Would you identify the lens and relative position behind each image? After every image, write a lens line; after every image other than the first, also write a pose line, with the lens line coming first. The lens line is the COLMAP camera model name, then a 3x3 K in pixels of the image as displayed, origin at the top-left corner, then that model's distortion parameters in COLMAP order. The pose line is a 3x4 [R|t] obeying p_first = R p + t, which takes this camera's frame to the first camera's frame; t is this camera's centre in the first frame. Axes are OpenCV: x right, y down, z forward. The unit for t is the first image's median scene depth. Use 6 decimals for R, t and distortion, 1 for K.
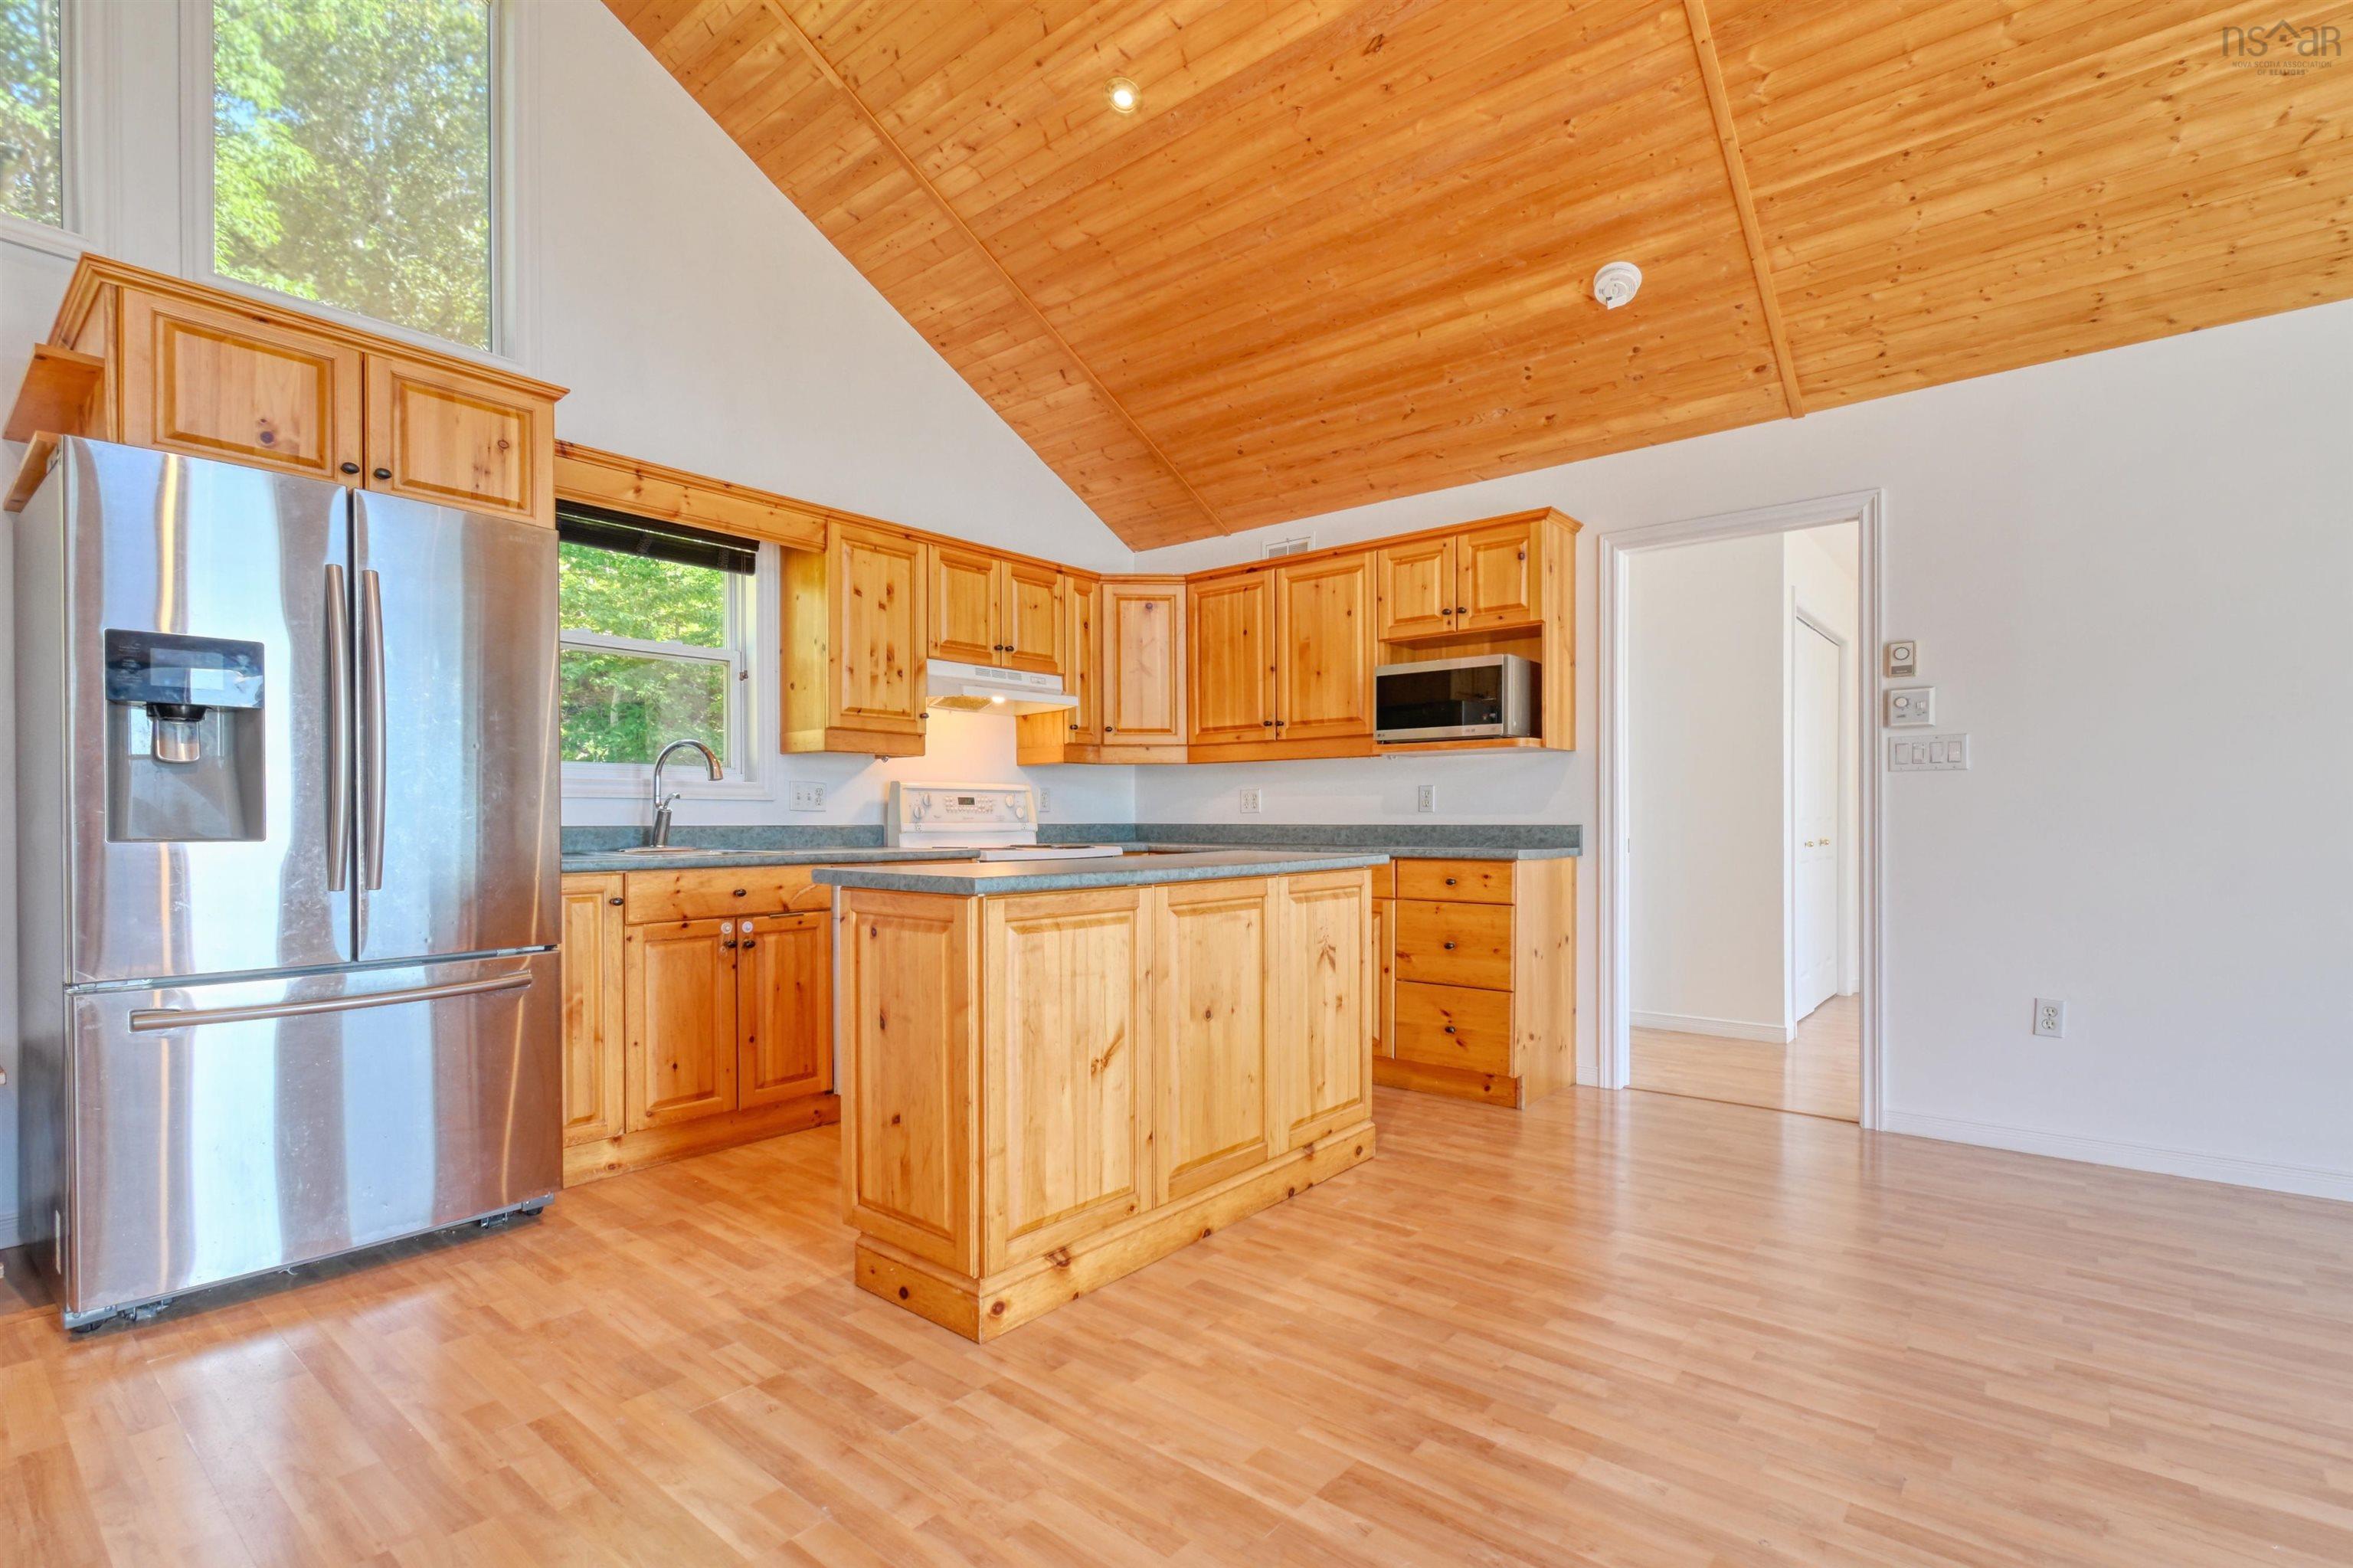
lens RADIAL K [[1079.4, 0, 1150.9], [0, 1079.4, 829.5], [0, 0, 1]] dist [0.009110, -0.002185]
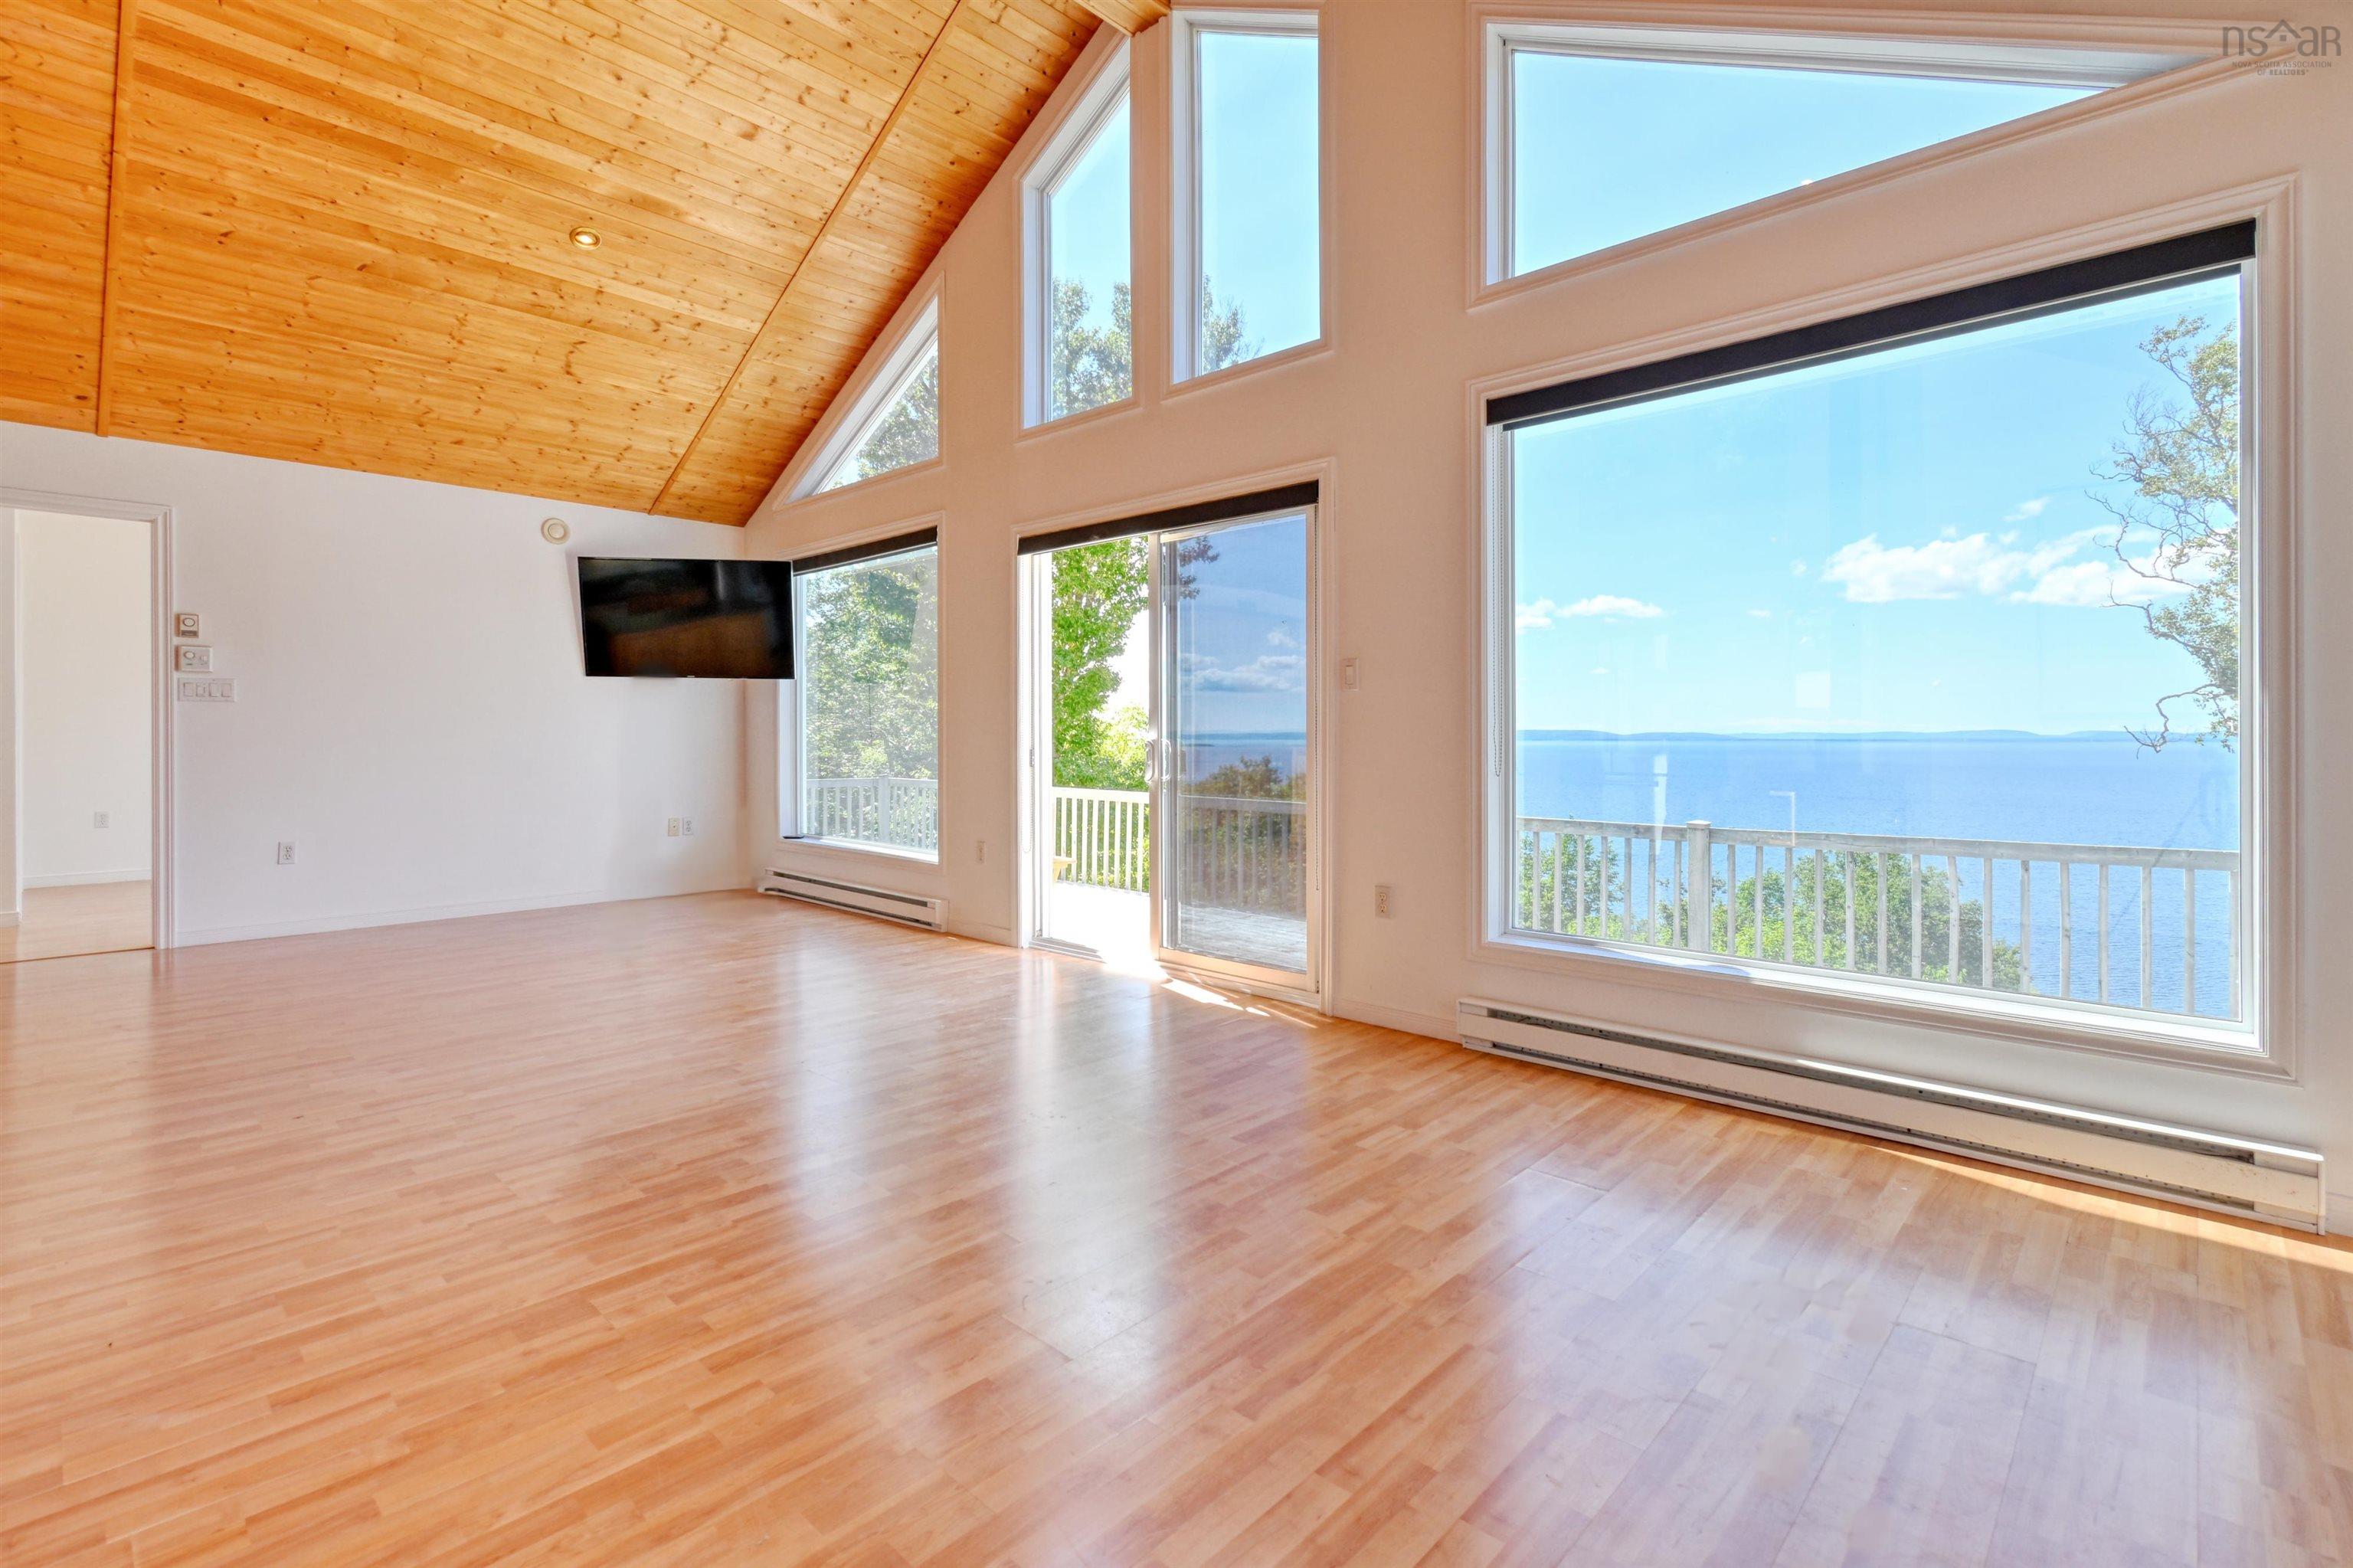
lens RADIAL K [[1079.4, 0, 1167.3], [0, 1079.4, 727.4], [0, 0, 1]] dist [0.009110, -0.002185]
pose [[0.052426, 0.007760, 0.998595, -0.678880], [0.008708, 0.999928, -0.008227, 0.005003], [-0.998587, 0.009128, 0.052354, -0.389588]]
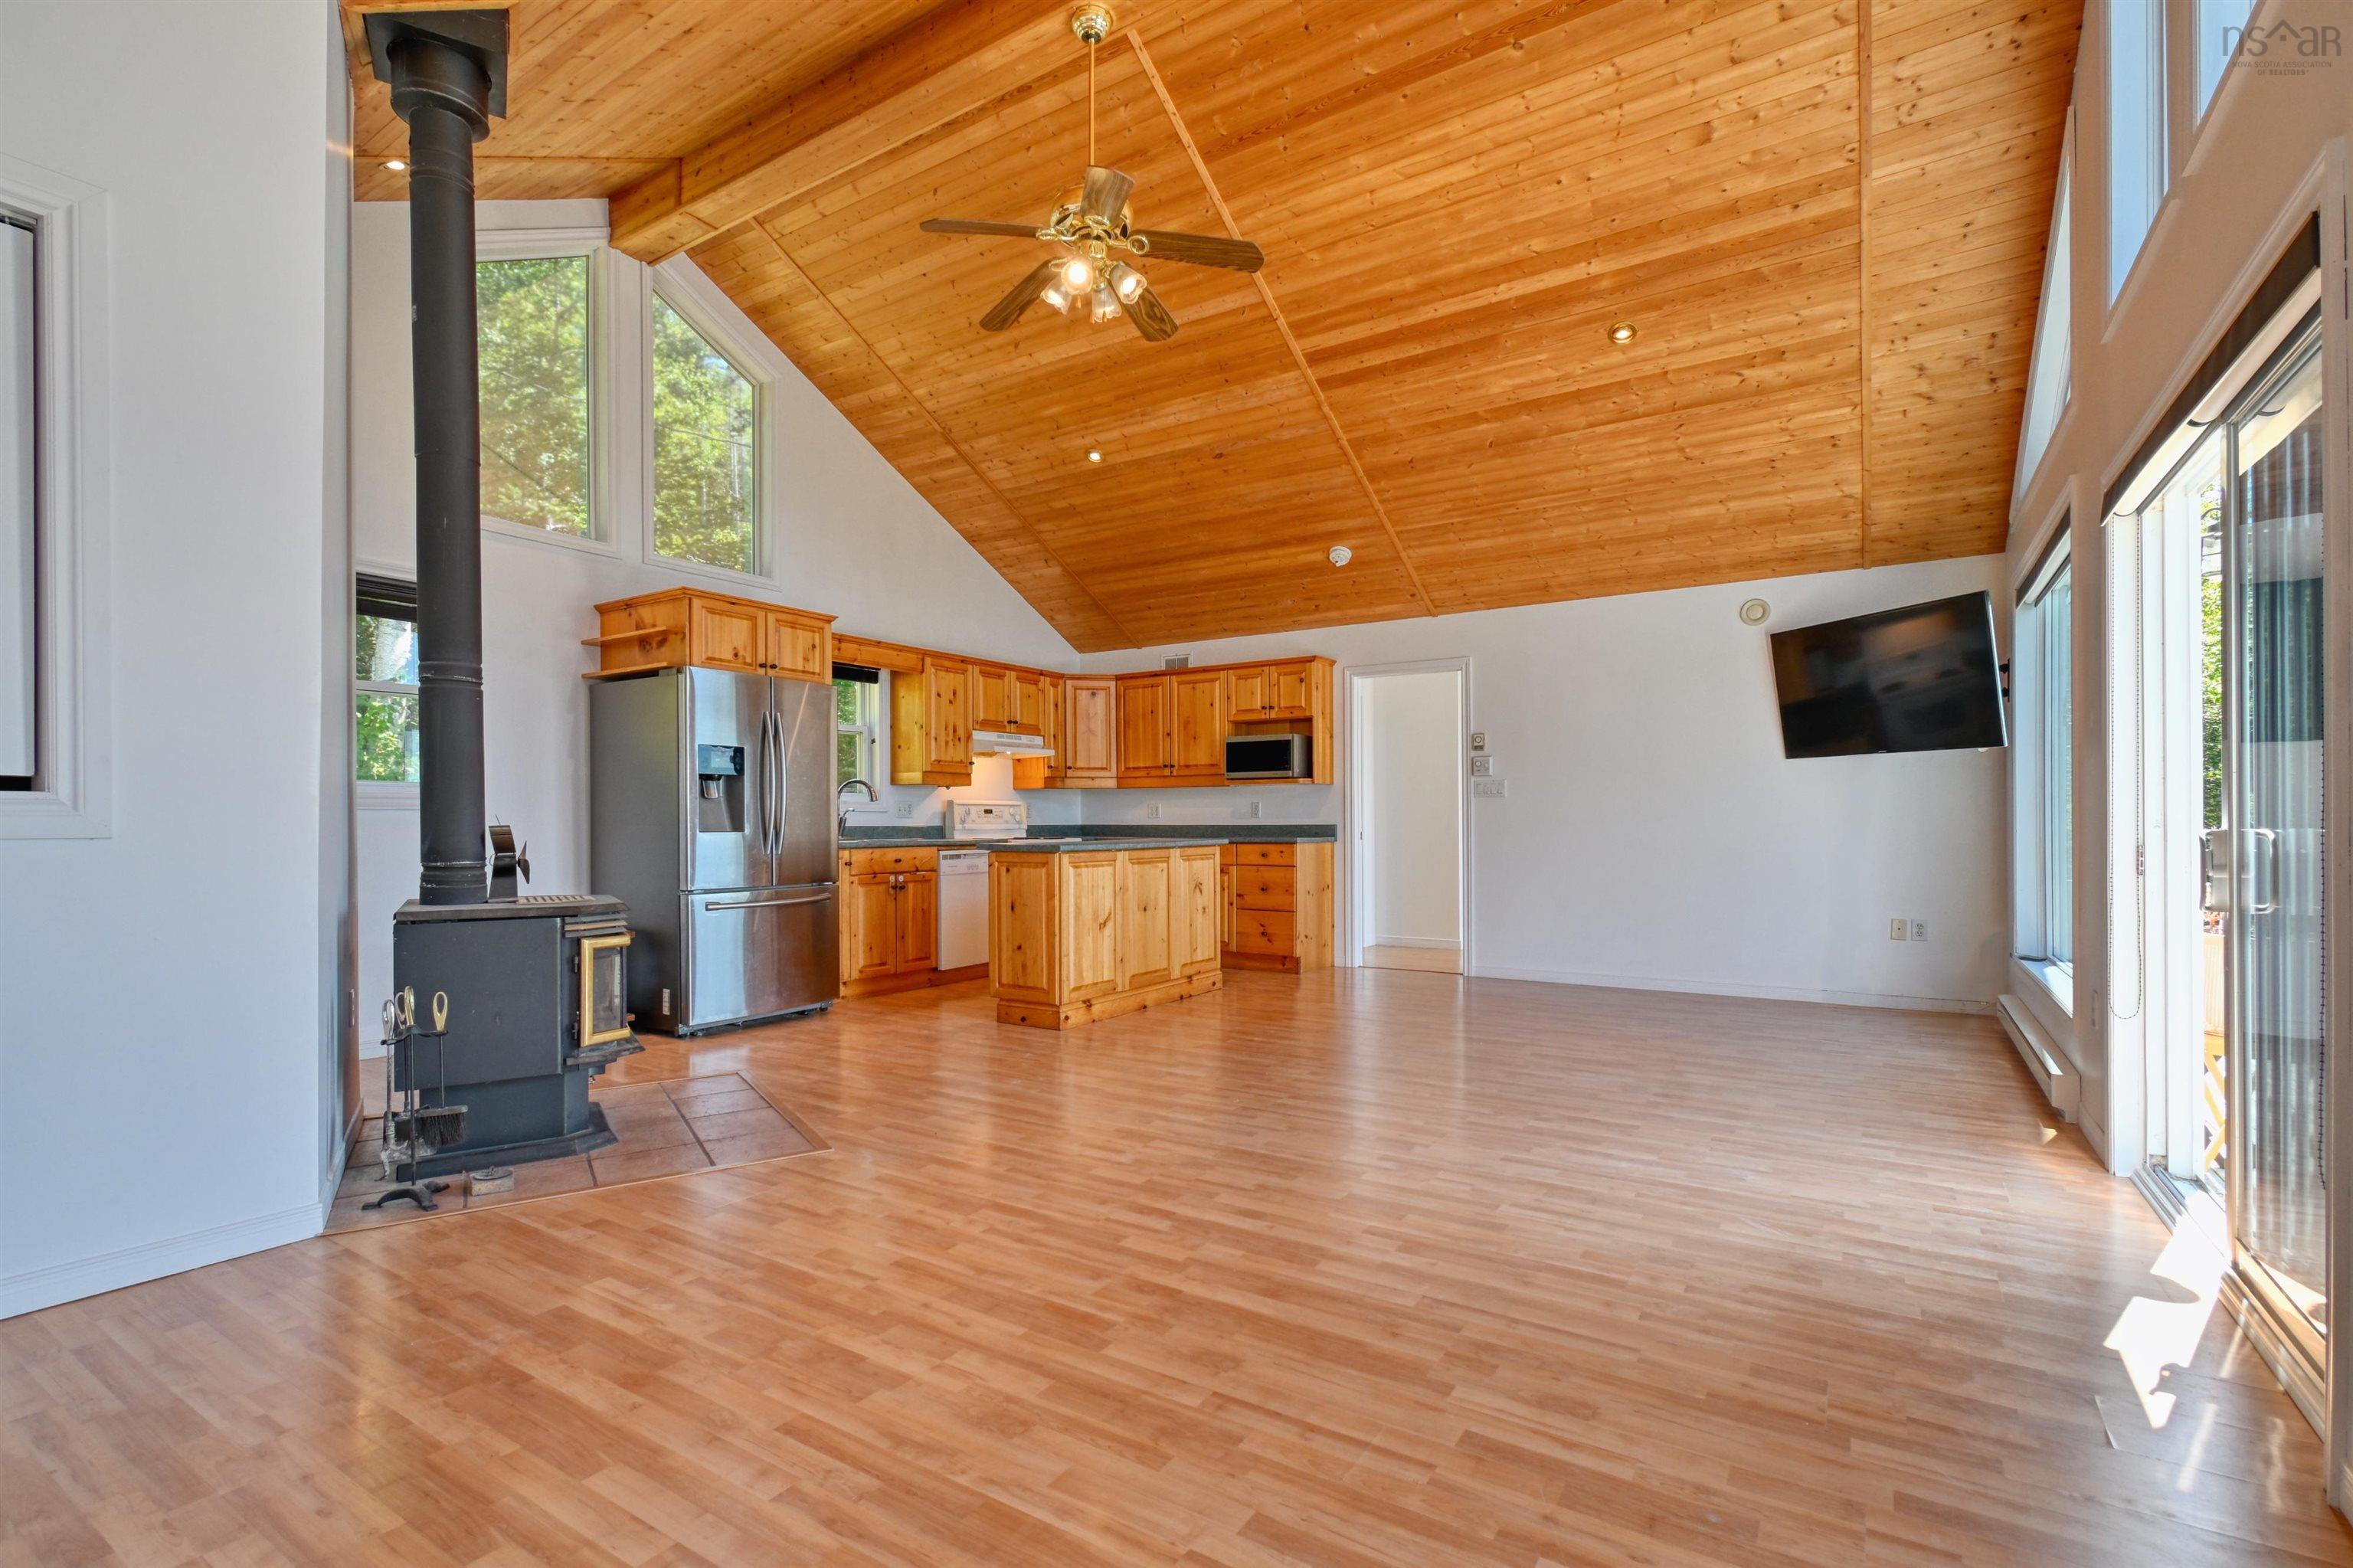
lens RADIAL K [[1079.4, 0, 1176.7], [0, 1079.4, 823.1], [0, 0, 1]] dist [0.009110, -0.002185]
pose [[0.991119, -0.002003, 0.132966, -0.126780], [0.003095, 0.999963, -0.008008, 0.007585], [-0.132945, 0.008349, 0.991088, -0.869006]]
